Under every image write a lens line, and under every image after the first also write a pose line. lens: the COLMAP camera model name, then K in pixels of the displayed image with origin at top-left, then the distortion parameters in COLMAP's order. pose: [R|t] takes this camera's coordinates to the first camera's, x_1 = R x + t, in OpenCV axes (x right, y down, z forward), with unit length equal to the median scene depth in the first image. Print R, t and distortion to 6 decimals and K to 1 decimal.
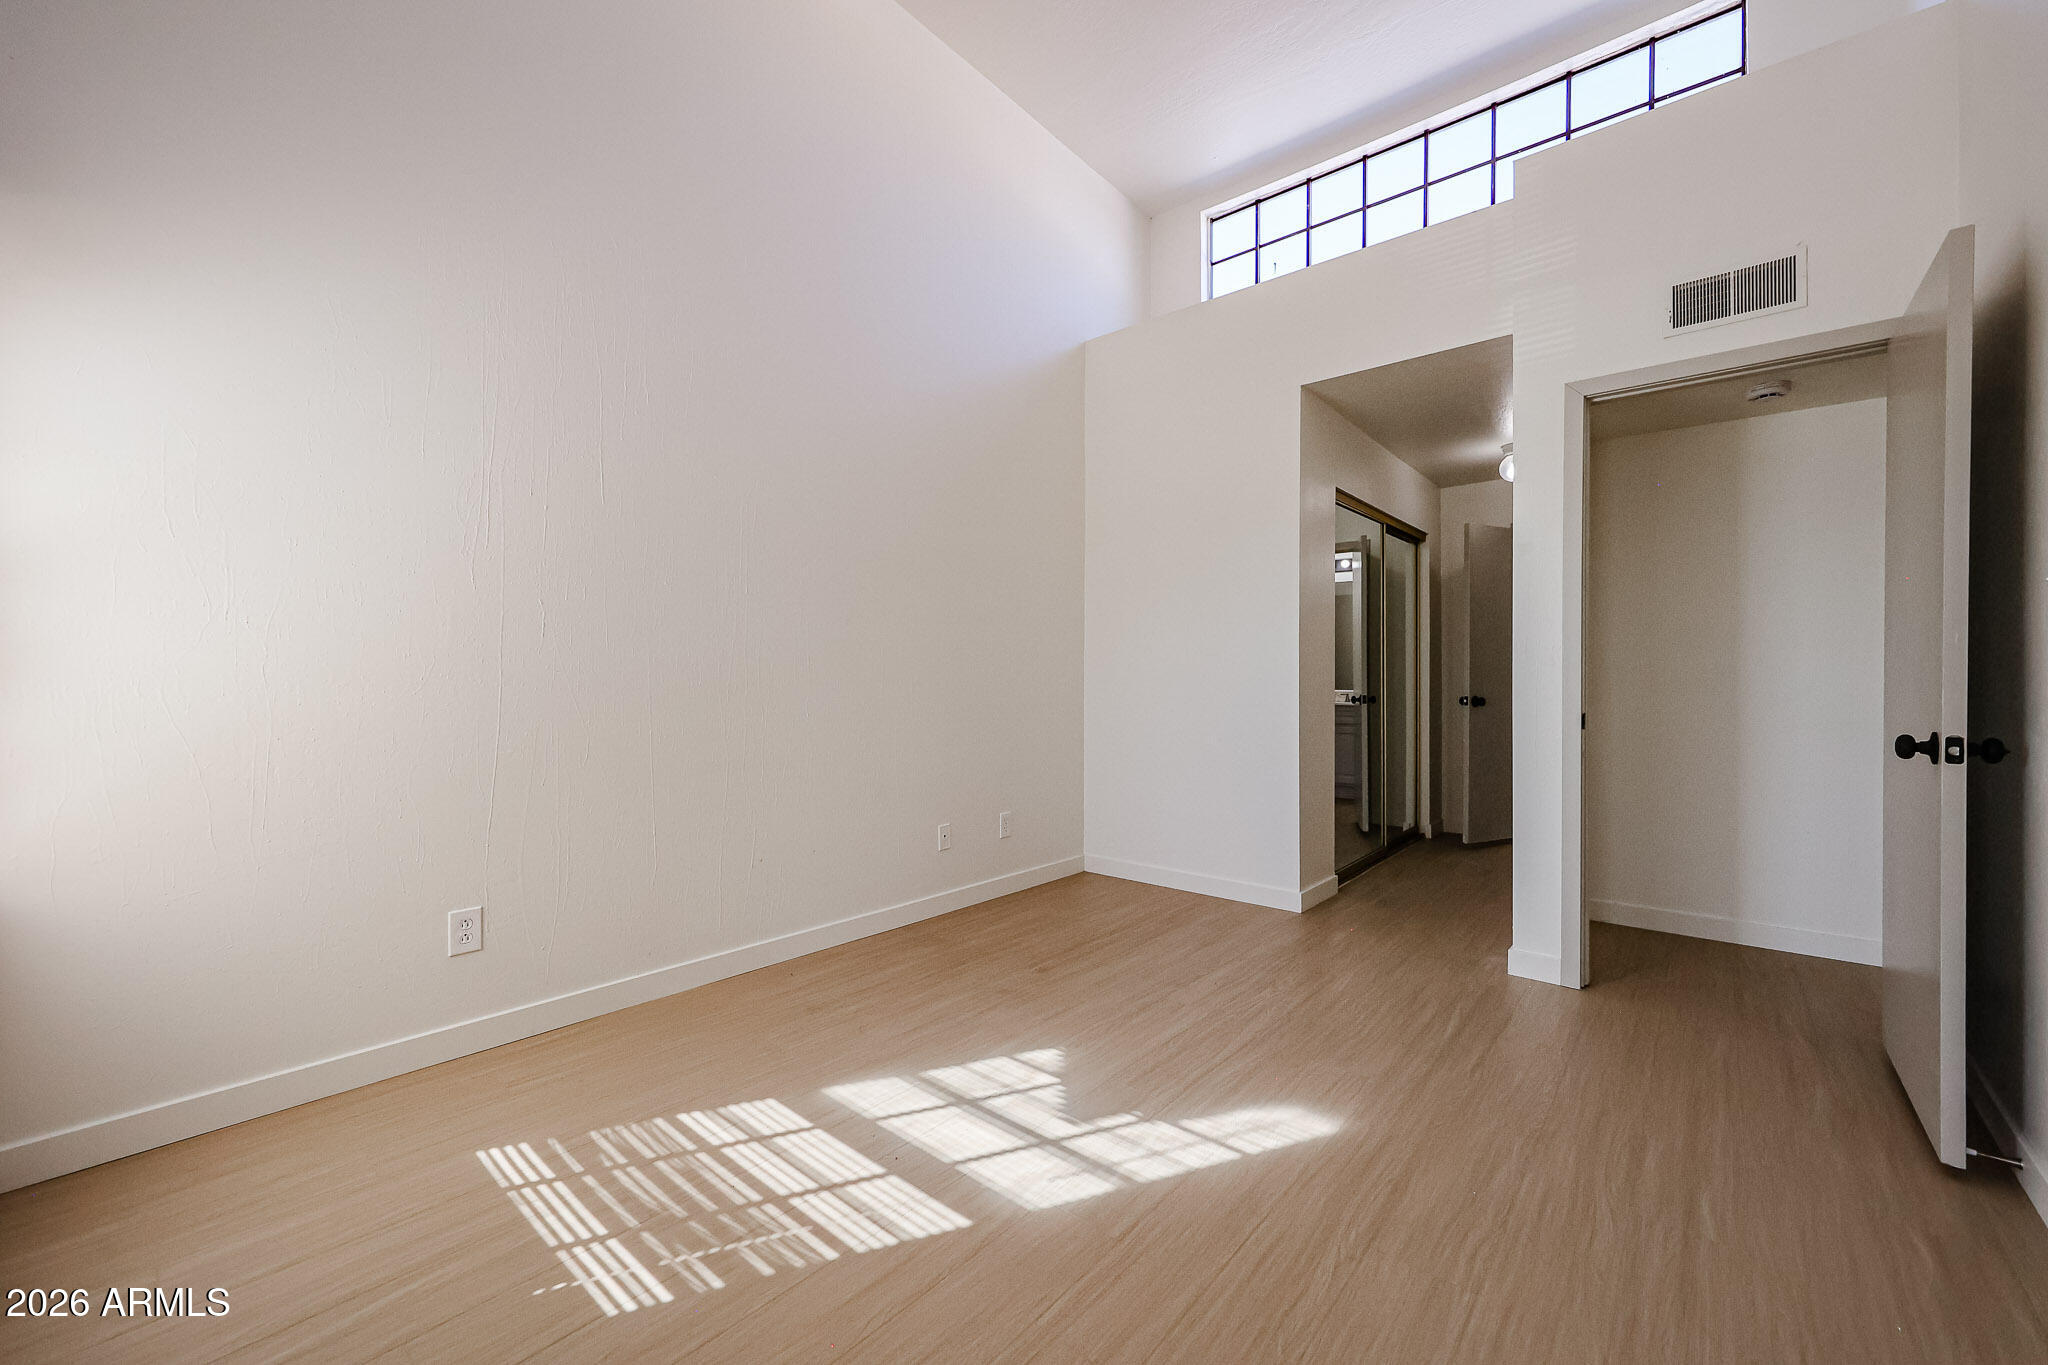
lens RADIAL K [[788.5, 0, 1032.3], [0, 788.5, 697.9], [0, 0, 1]] dist [-0.002202, -0.000004]
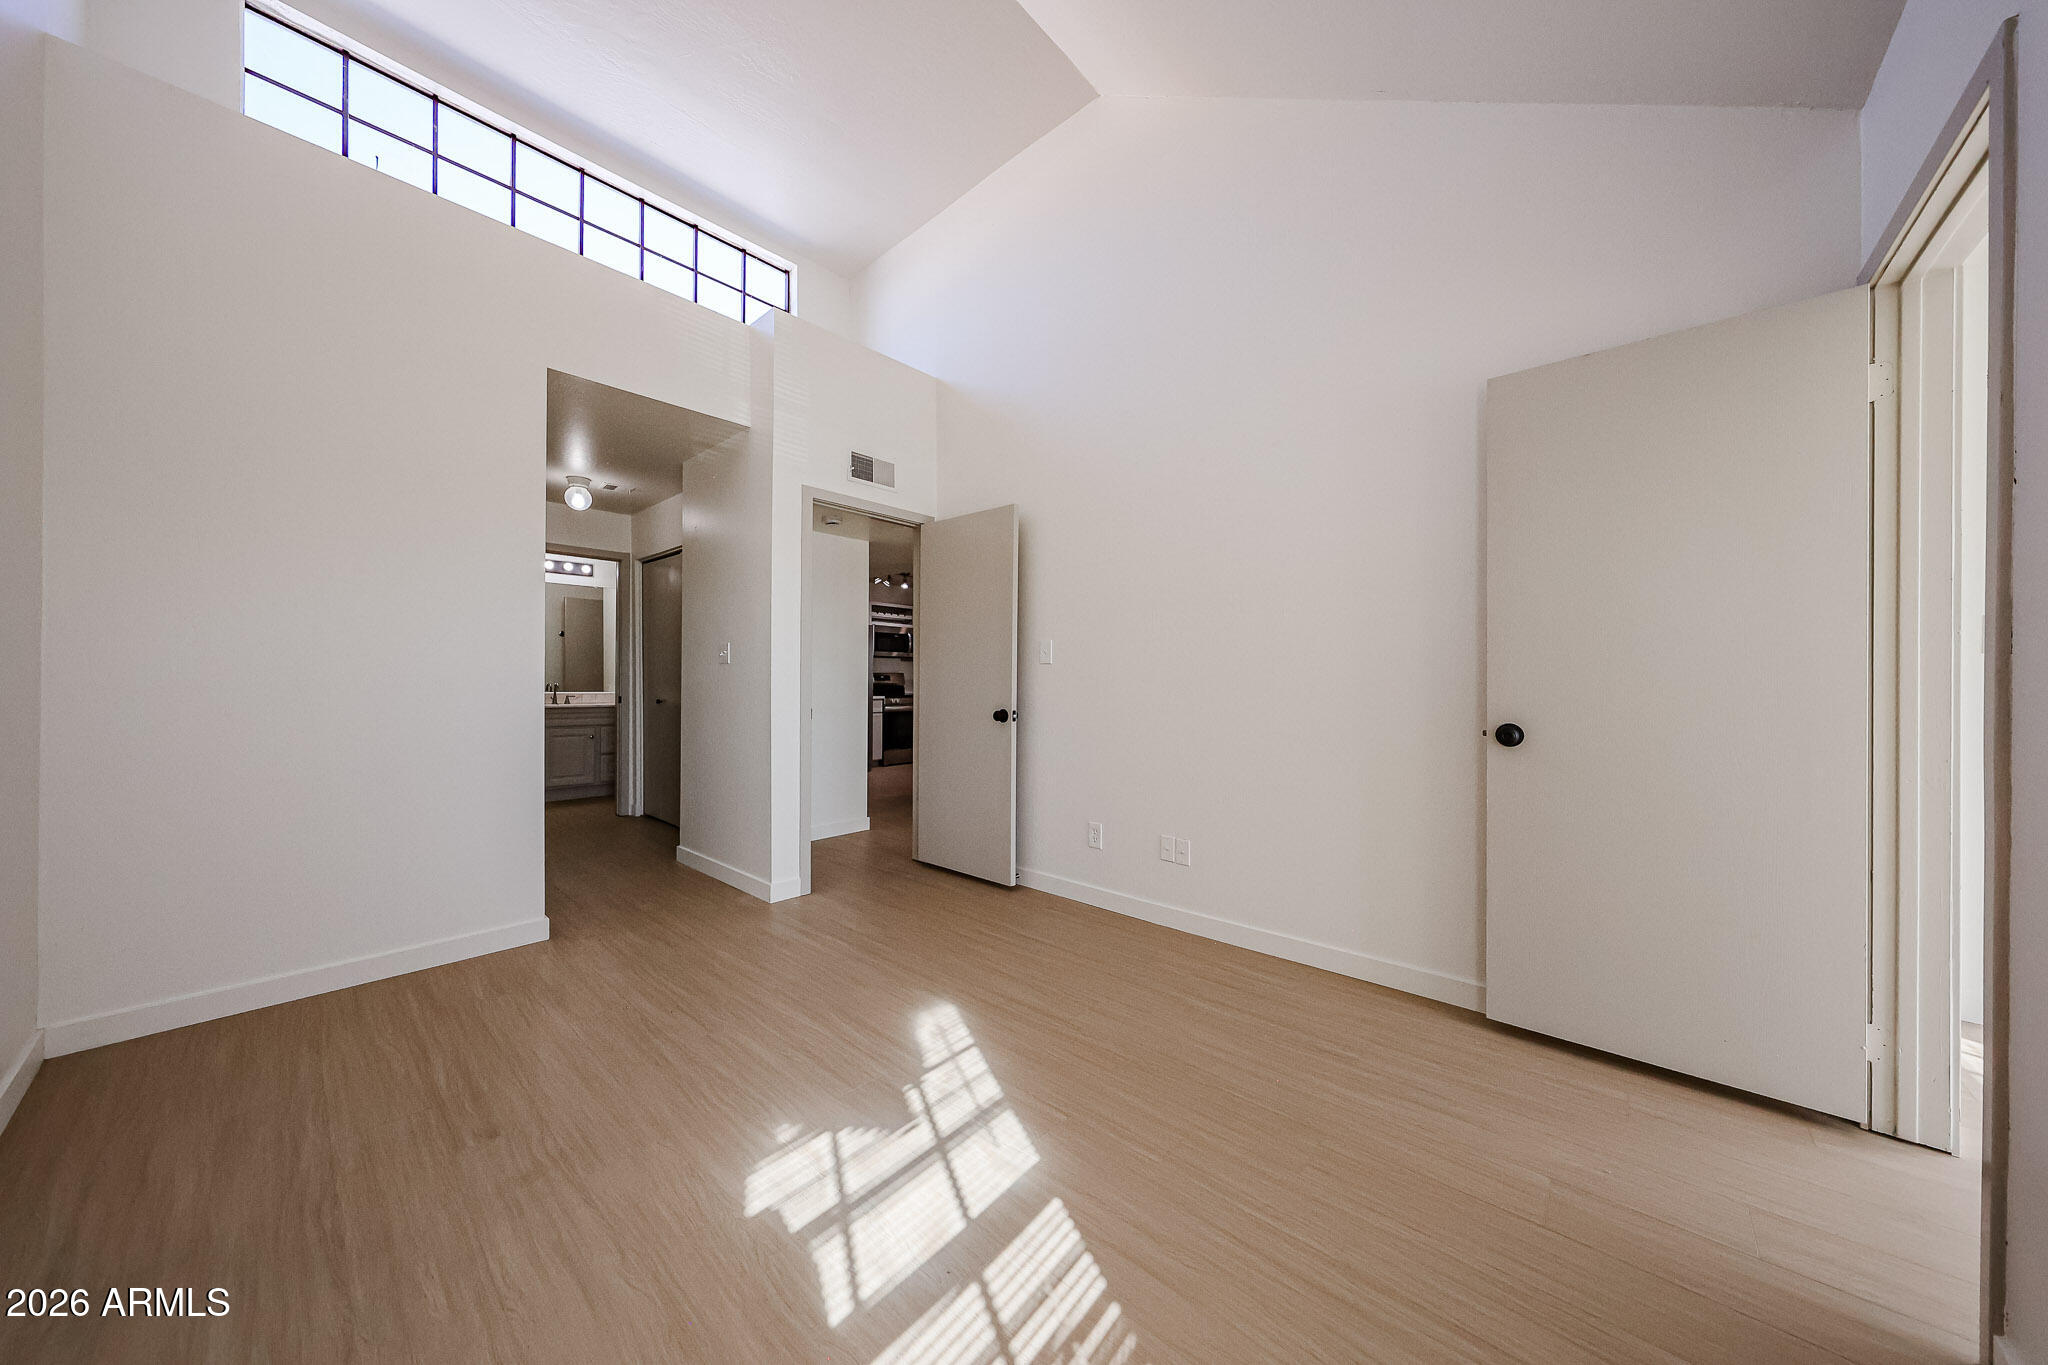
lens RADIAL K [[634.6, 0, 1040.5], [0, 634.6, 683.3], [0, 0, 1]] dist [-0.001707, -0.000034]
pose [[0.005260, -0.000047, 0.999986, -0.804513], [0.005316, 0.999986, 0.000019, -0.047617], [-0.999972, 0.005315, 0.005260, 0.843943]]
